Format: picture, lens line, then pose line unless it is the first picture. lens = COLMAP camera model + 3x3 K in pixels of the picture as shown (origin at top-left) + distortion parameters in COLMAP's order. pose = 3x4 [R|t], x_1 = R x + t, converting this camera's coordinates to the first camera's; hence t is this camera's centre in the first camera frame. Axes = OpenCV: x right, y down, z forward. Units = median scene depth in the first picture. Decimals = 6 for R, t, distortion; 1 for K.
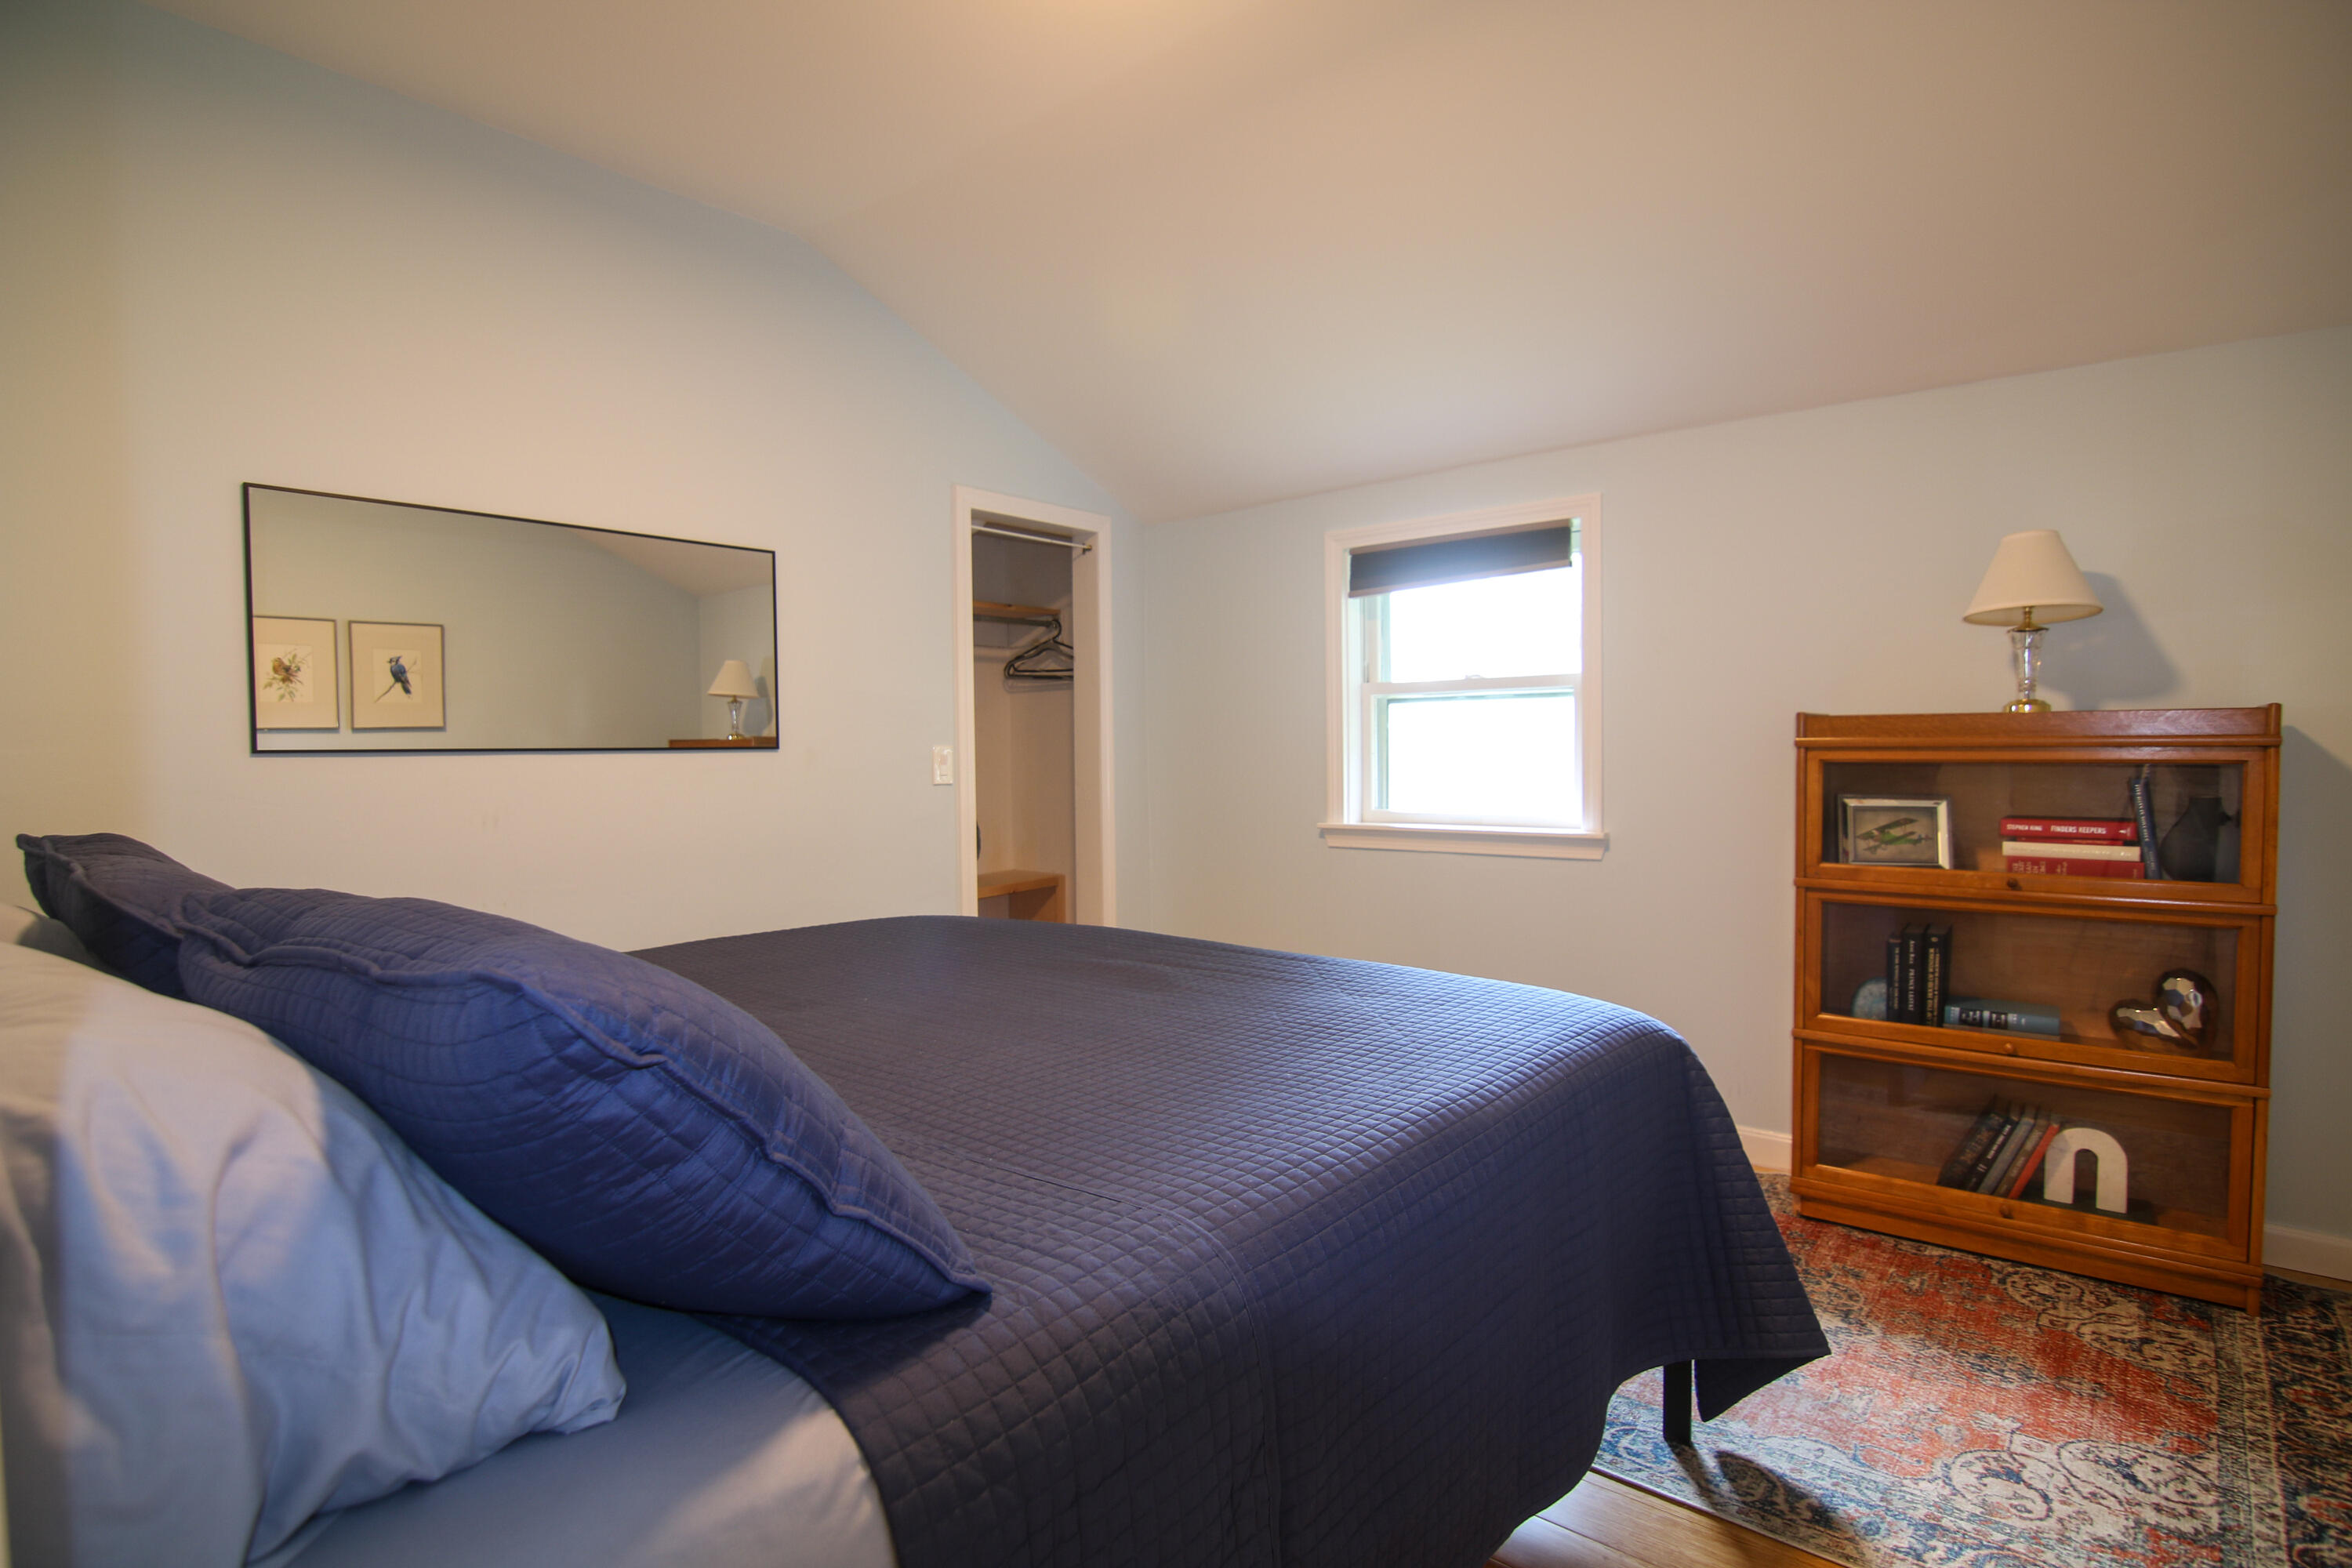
lens RADIAL K [[1205.6, 0, 1179.4], [0, 1205.6, 788.0], [0, 0, 1]] dist [-0.020163, -0.002188]
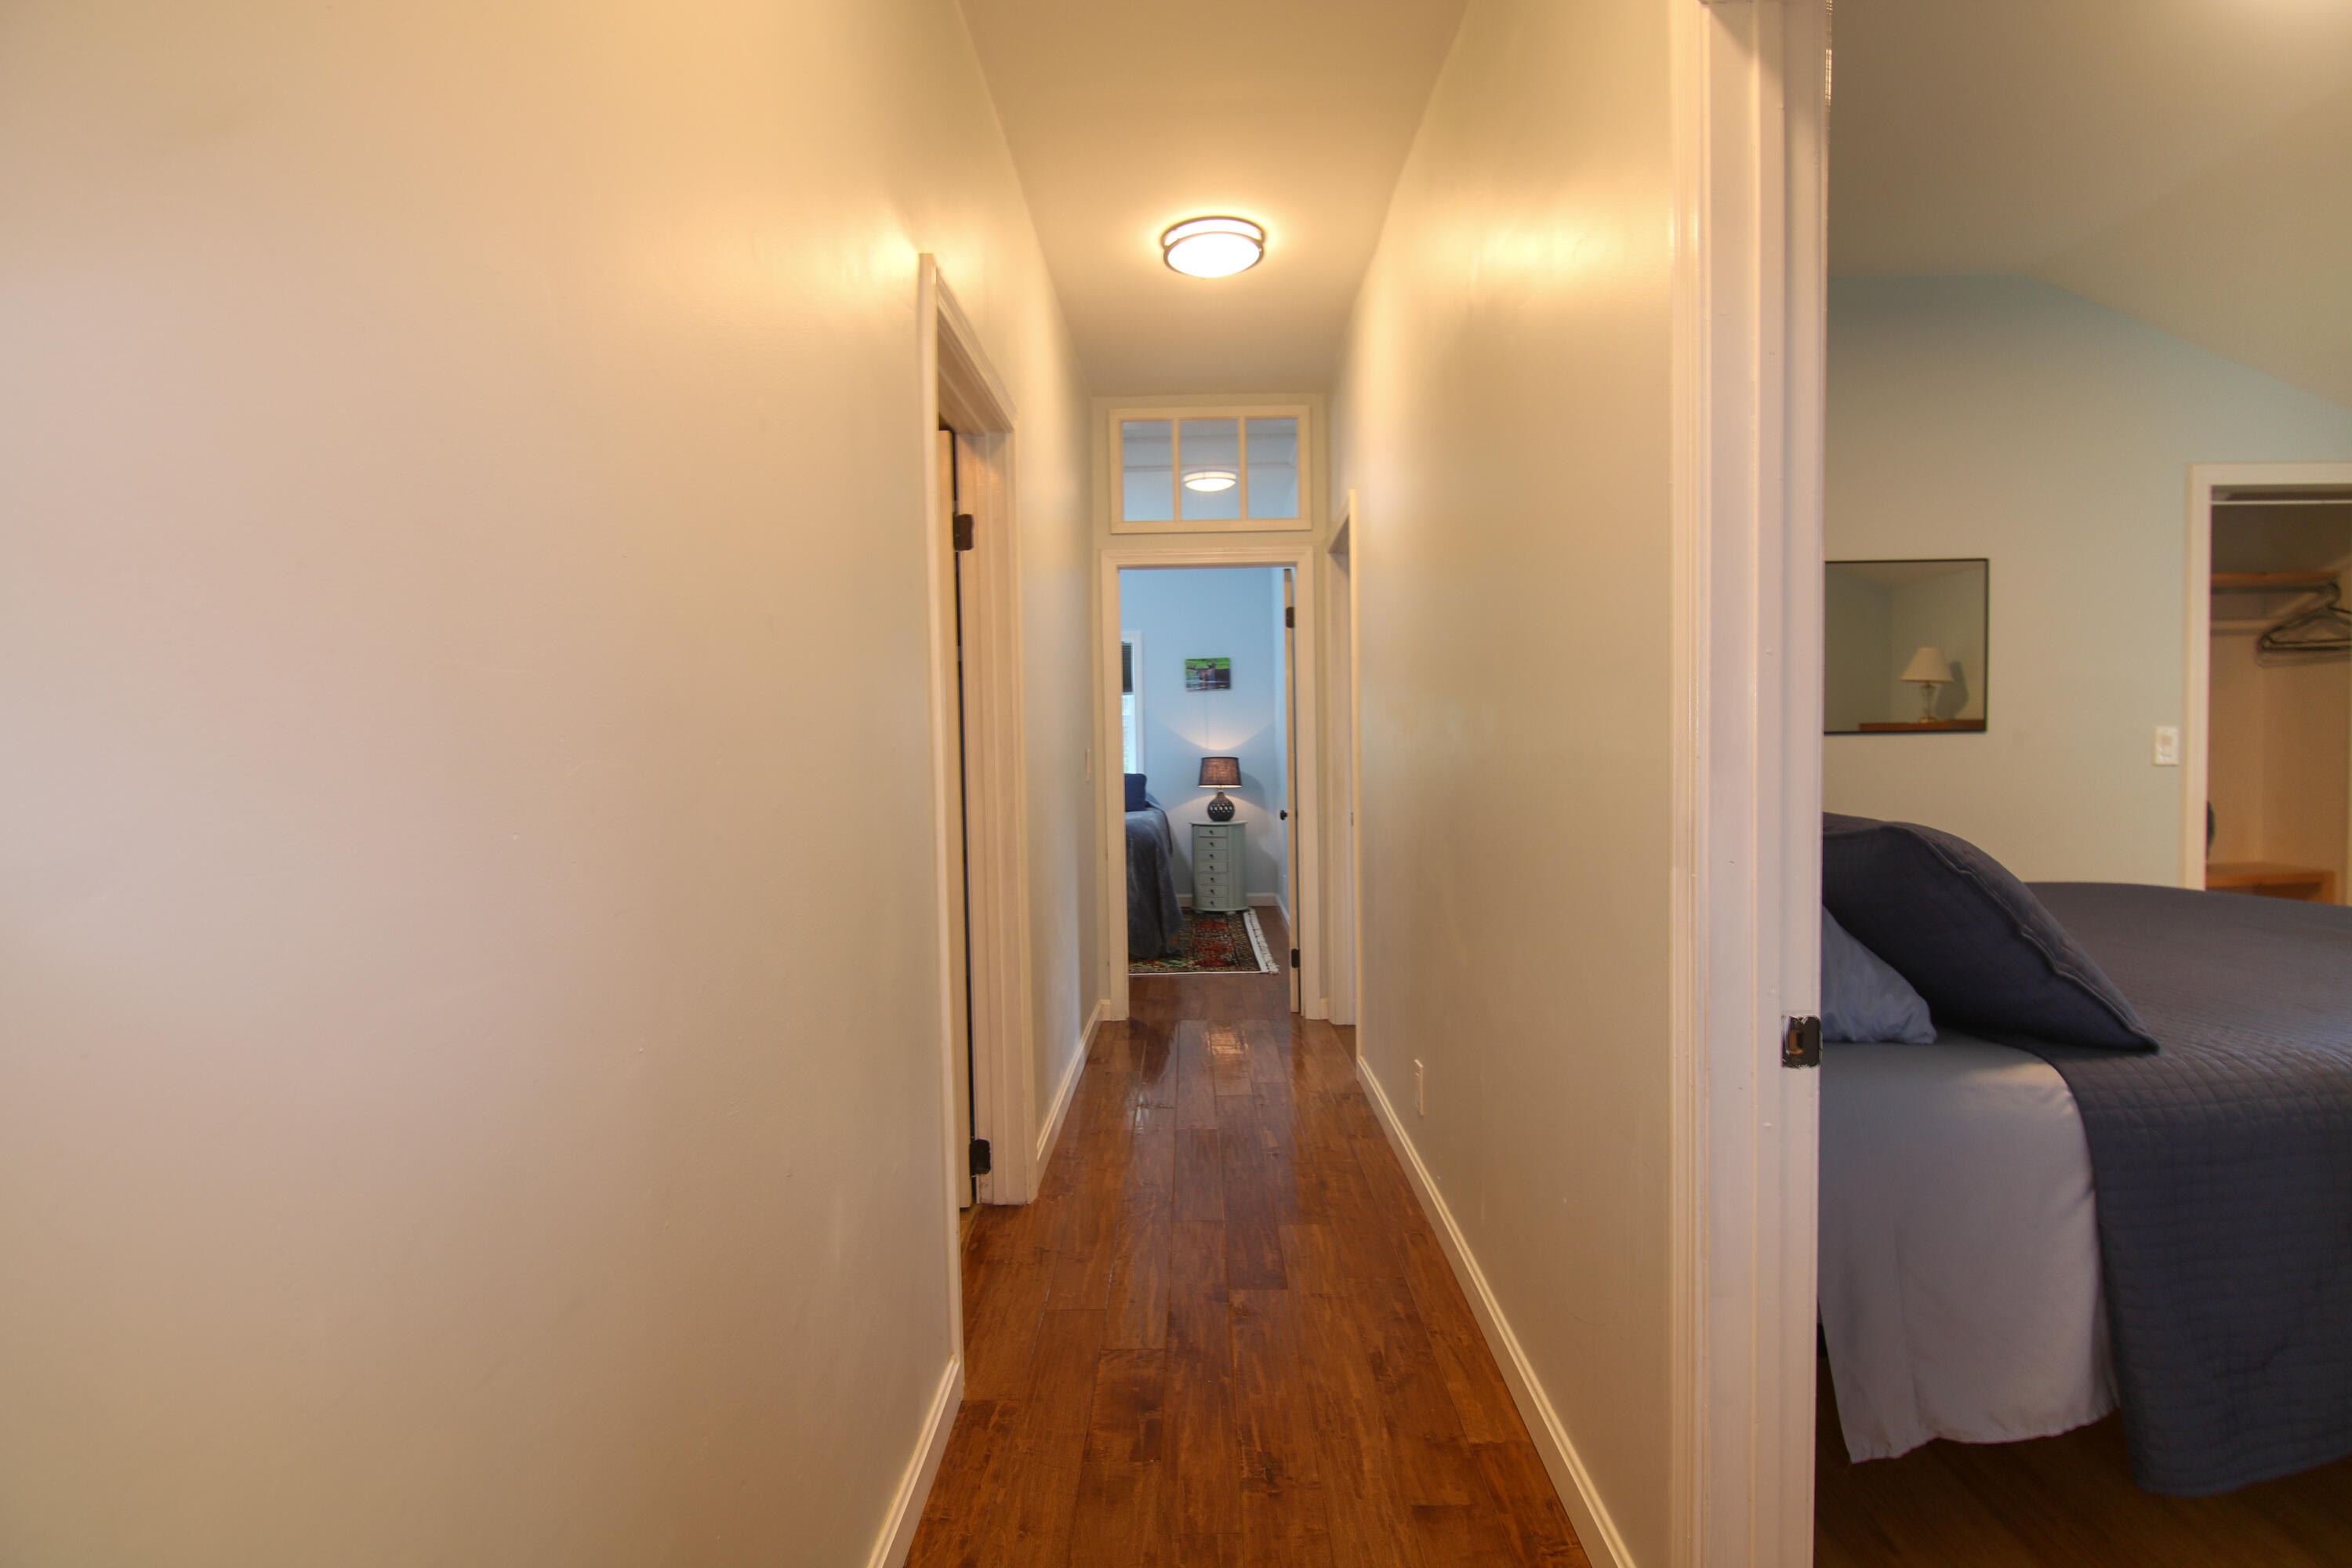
lens RADIAL K [[1205.6, 0, 1176.8], [0, 1205.6, 796.6], [0, 0, 1]] dist [-0.020163, -0.002188]
pose [[0.623799, 0.034801, -0.780810, 0.068937], [-0.018490, 0.999386, 0.029771, 0.009726], [0.781366, -0.004134, 0.624059, -0.284222]]
